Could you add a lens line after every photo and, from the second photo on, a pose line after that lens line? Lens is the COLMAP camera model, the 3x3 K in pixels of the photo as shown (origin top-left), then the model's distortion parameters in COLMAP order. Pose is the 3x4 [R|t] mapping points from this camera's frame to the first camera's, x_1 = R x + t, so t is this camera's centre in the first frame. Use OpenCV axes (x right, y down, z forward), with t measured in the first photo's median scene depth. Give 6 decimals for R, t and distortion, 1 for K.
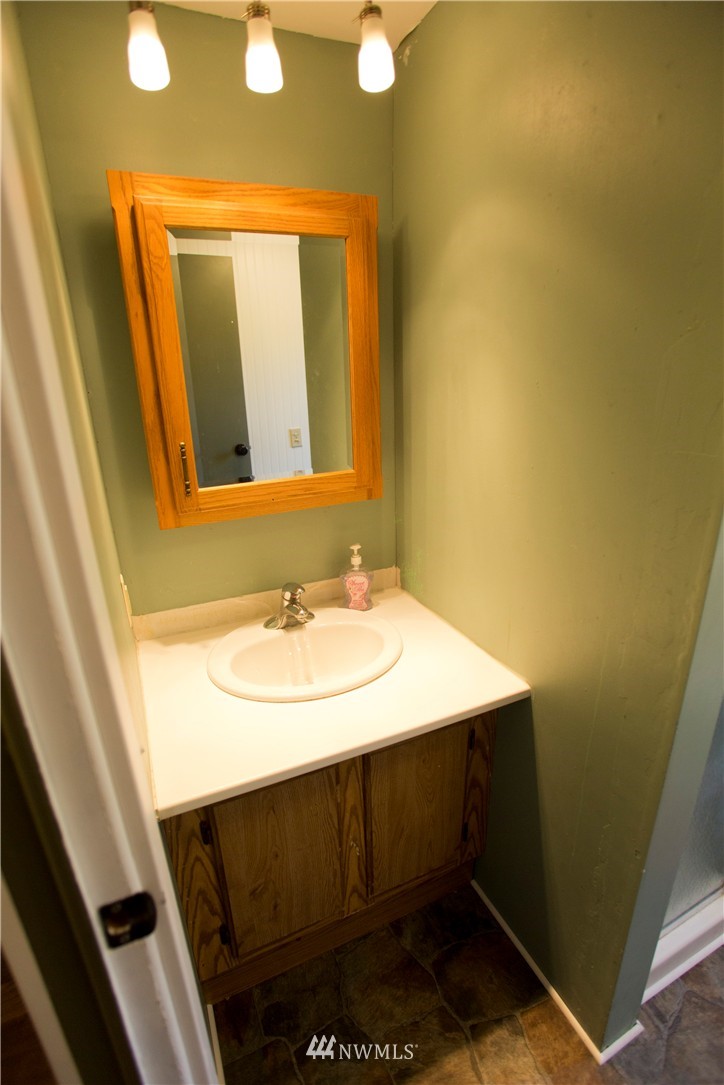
lens RADIAL K [[530.3, 0, 361.2], [0, 530.3, 550.4], [0, 0, 1]] dist [-0.081889, 0.036460]
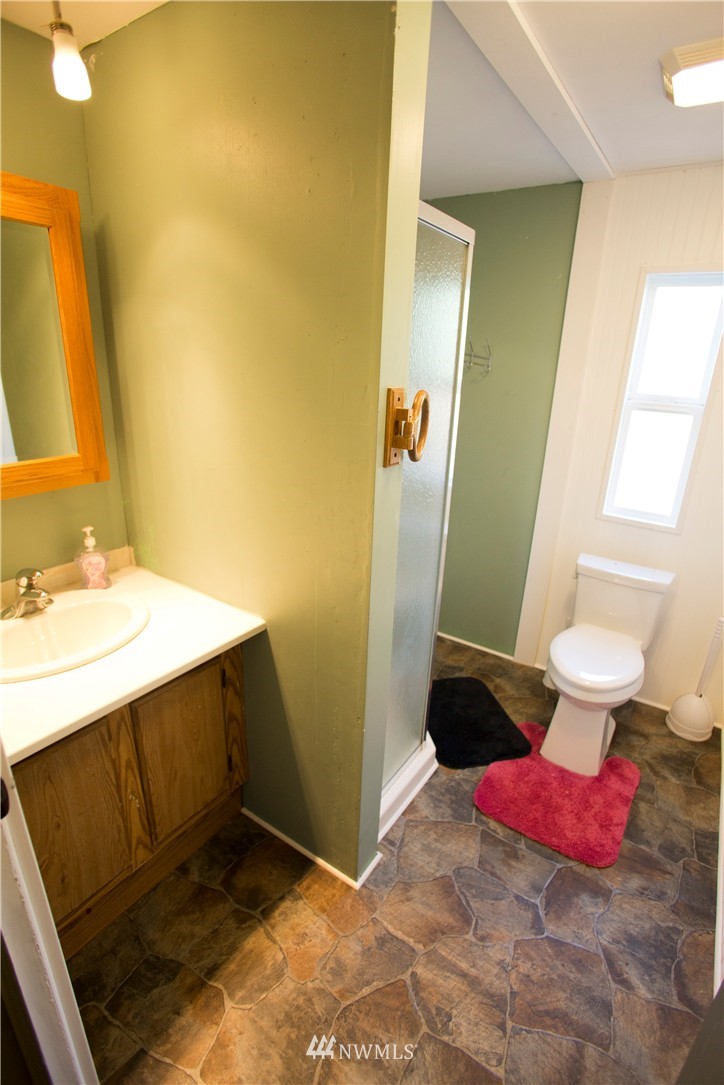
lens RADIAL K [[530.3, 0, 361.2], [0, 530.3, 550.4], [0, 0, 1]] dist [-0.081889, 0.036460]
pose [[0.857620, -0.123442, 0.499250, -0.075057], [0.115876, 0.992185, 0.046269, 0.058449], [-0.501060, 0.018170, 0.865222, -0.171295]]
